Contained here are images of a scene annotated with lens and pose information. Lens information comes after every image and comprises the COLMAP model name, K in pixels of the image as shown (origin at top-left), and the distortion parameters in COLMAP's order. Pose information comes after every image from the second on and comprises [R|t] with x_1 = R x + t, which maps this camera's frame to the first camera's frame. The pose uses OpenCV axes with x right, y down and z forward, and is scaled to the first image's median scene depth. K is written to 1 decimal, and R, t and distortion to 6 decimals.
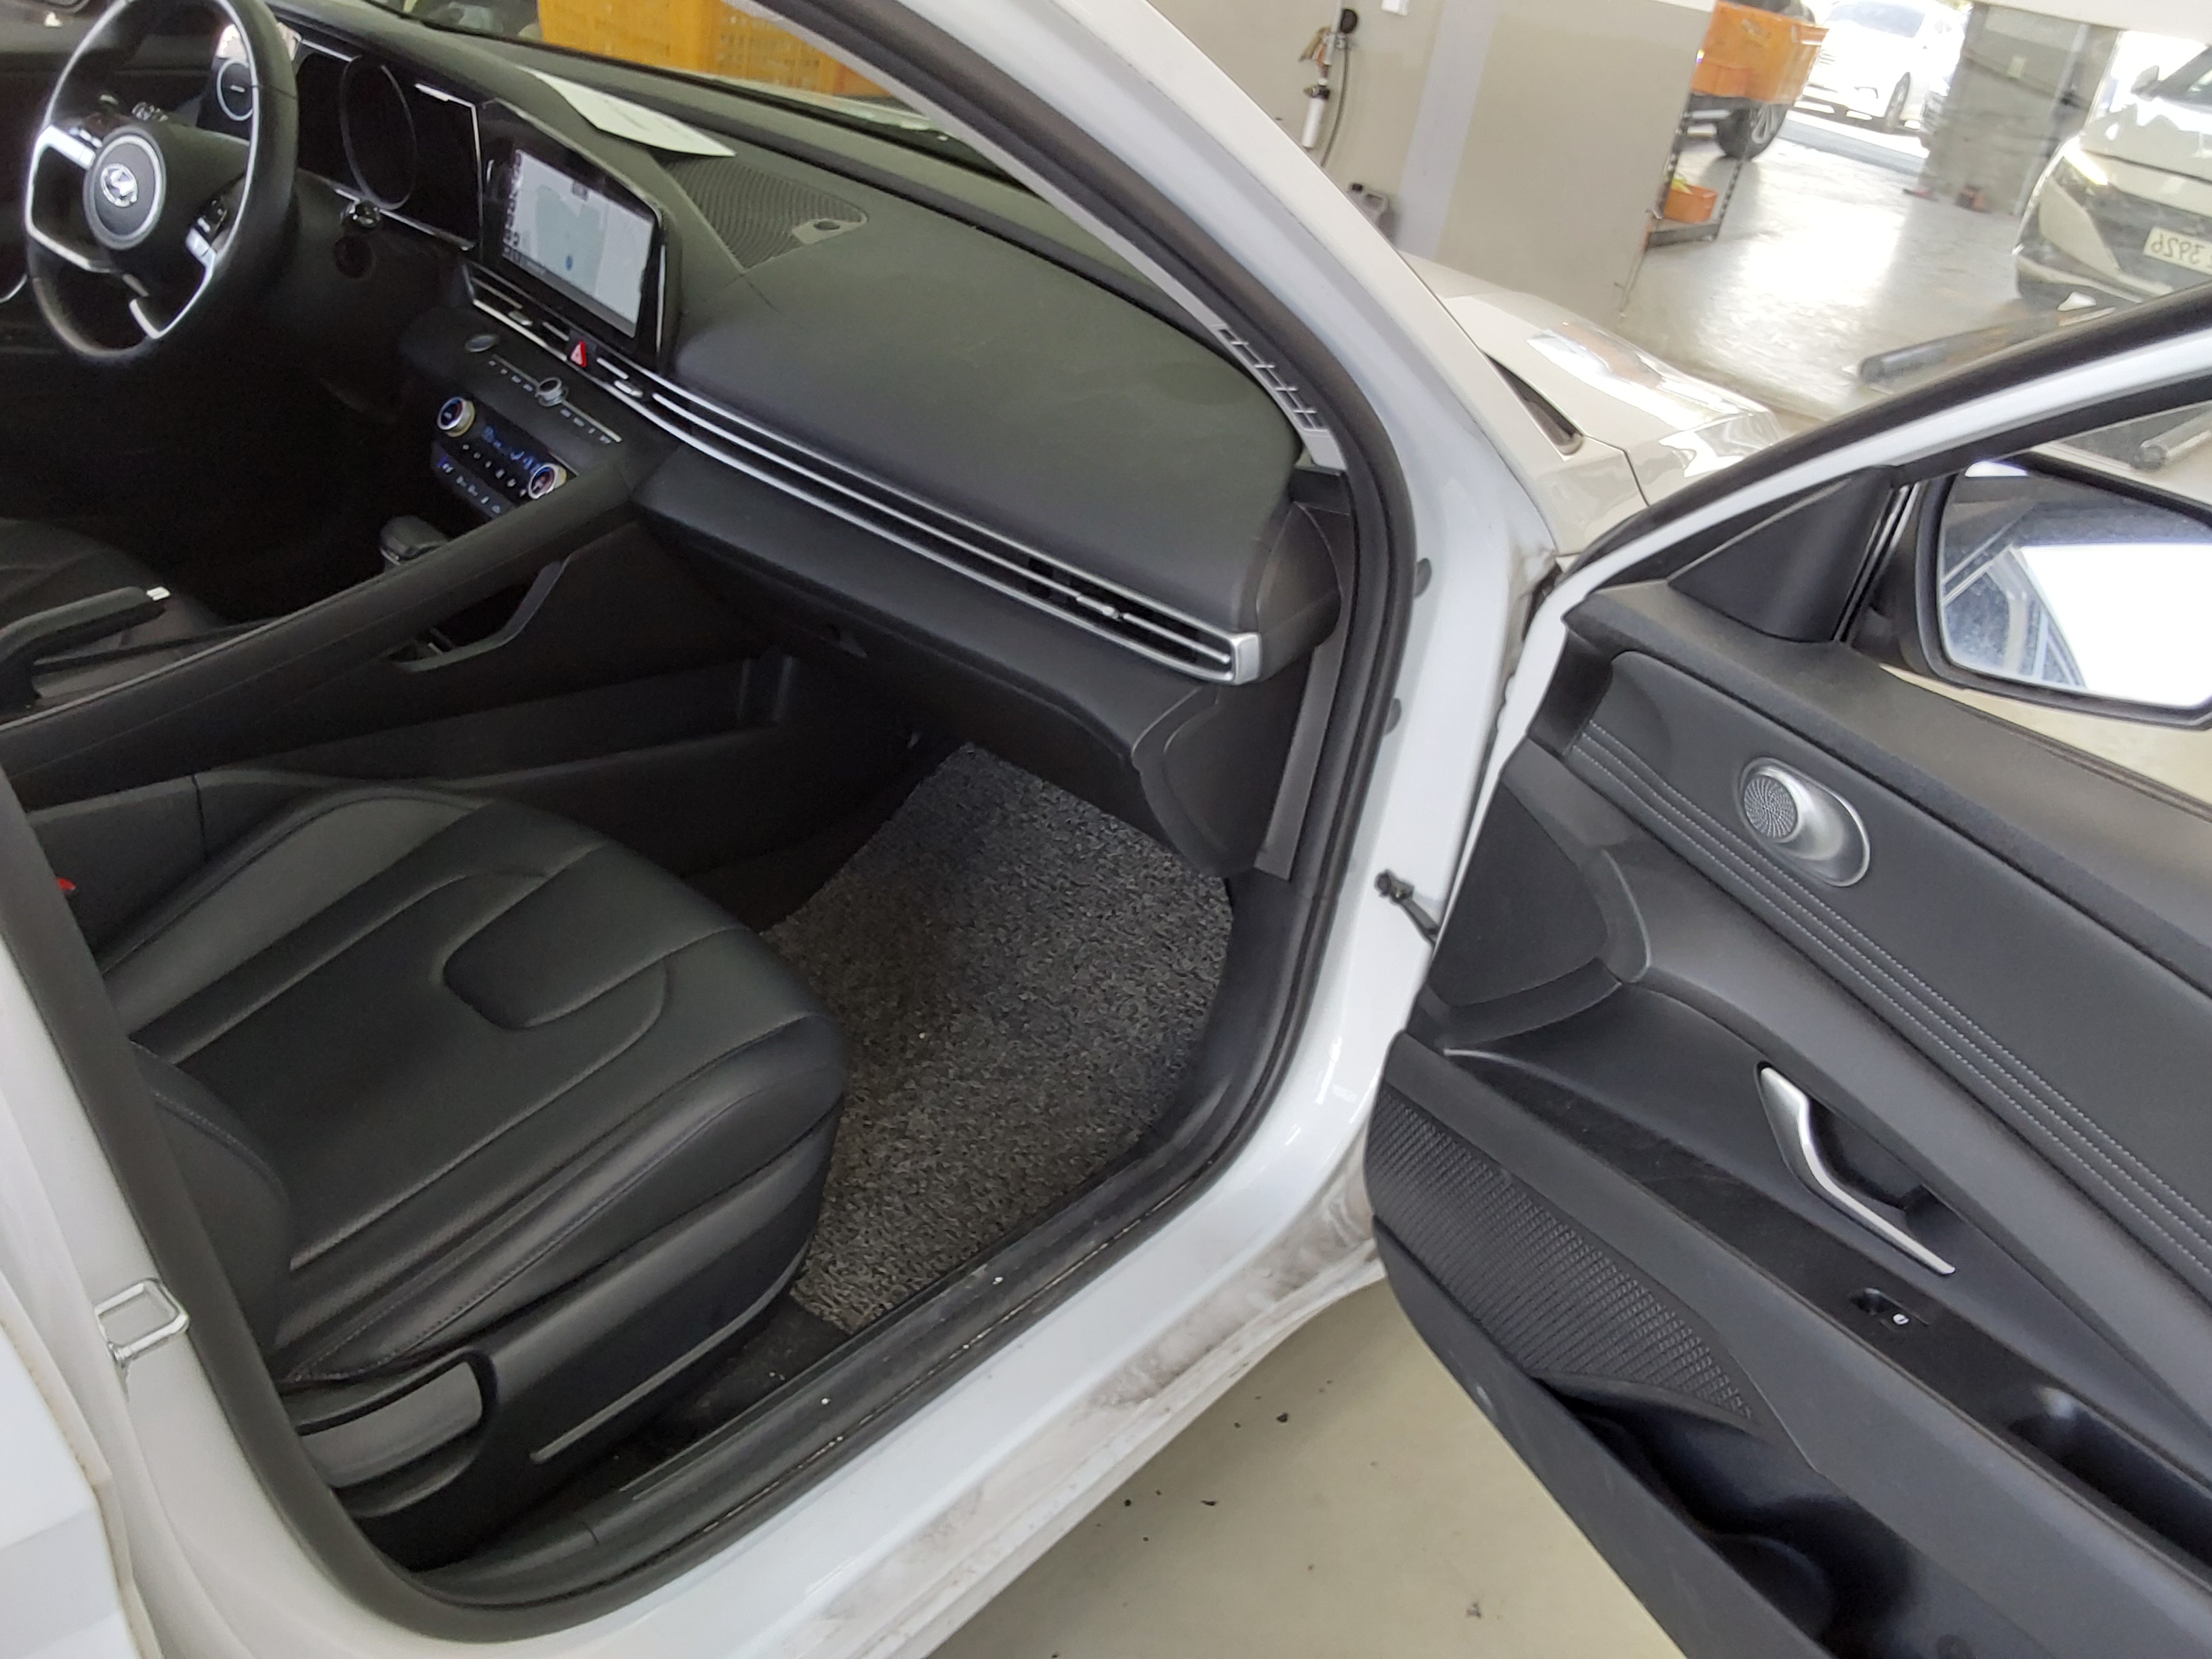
lens RADIAL K [[1784.0, 0, 1102.7], [0, 1784.0, 849.0], [0, 0, 1]] dist [0.130899, -0.177006]
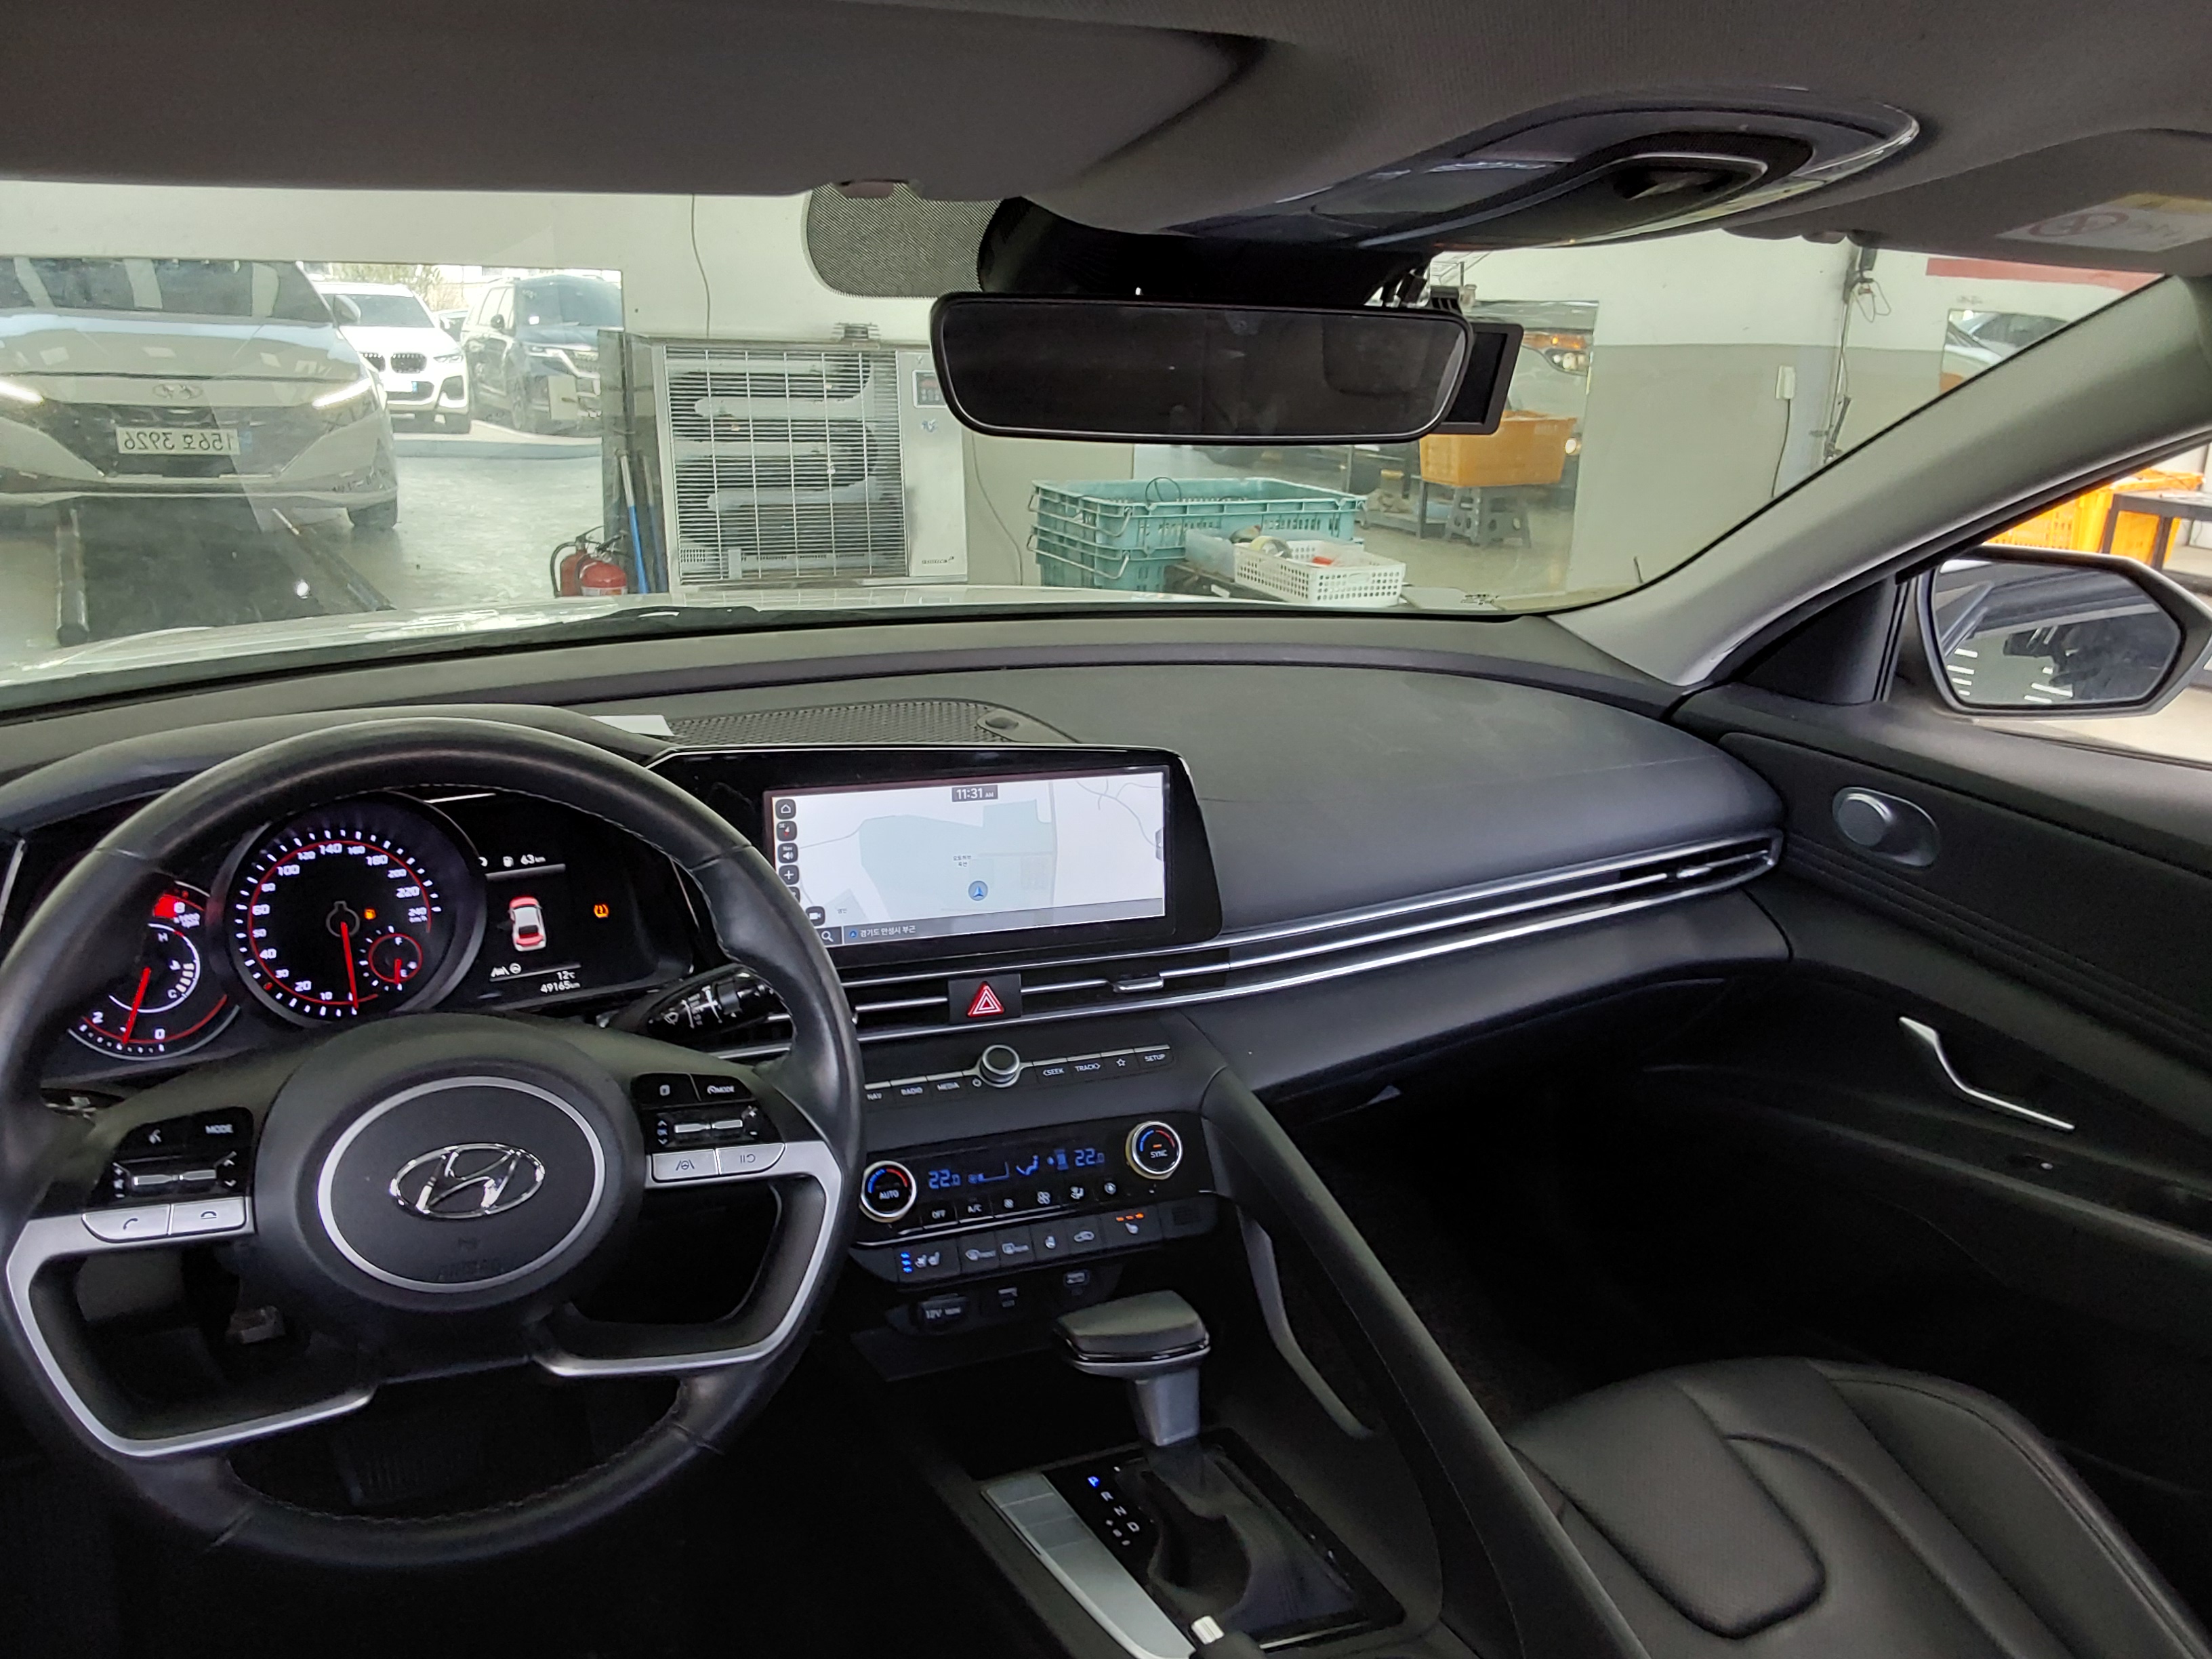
lens RADIAL K [[1784.0, 0, 1102.7], [0, 1784.0, 849.0], [0, 0, 1]] dist [0.130899, -0.177006]
pose [[0.330869, -0.407932, 0.850951, -0.835110], [0.471744, 0.852481, 0.225240, -0.453967], [-0.817302, 0.326906, 0.474499, 0.600580]]
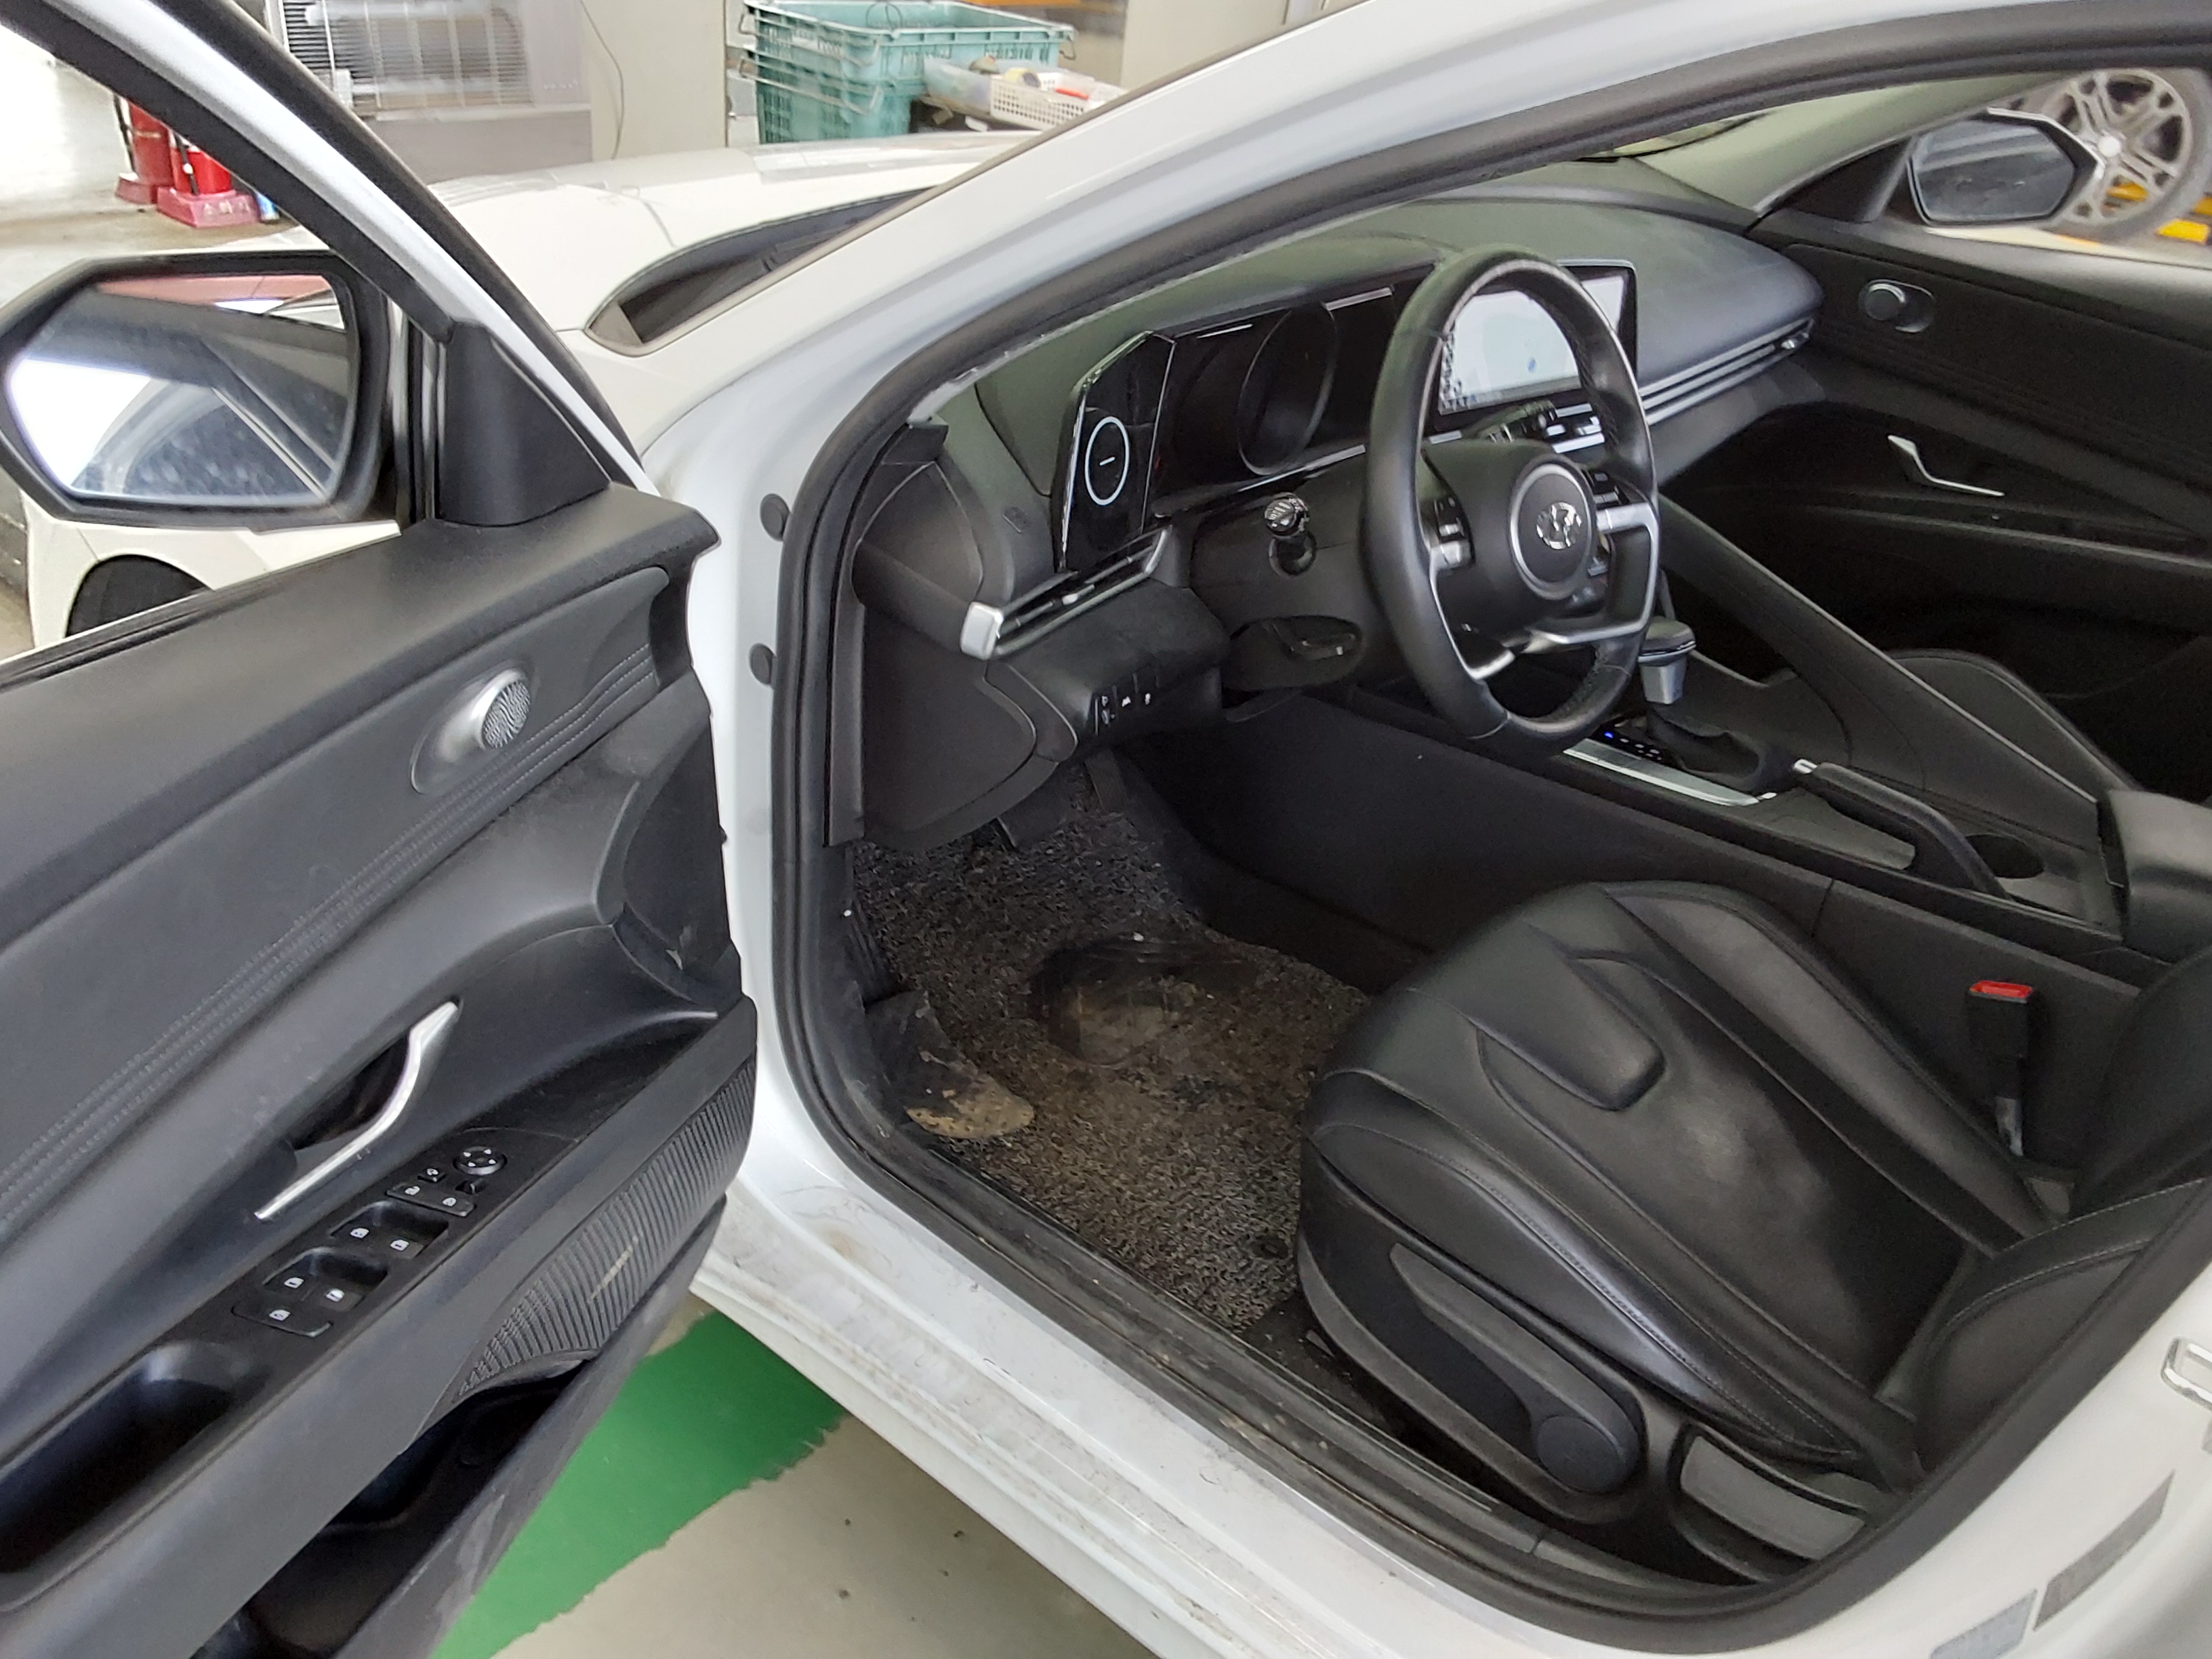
lens RADIAL K [[1784.0, 0, 1102.7], [0, 1784.0, 849.0], [0, 0, 1]] dist [0.130899, -0.177006]
pose [[0.029381, -0.624104, 0.780788, -1.265120], [0.419418, 0.716733, 0.557120, -0.791162], [-0.907318, 0.311107, 0.282819, 0.983232]]
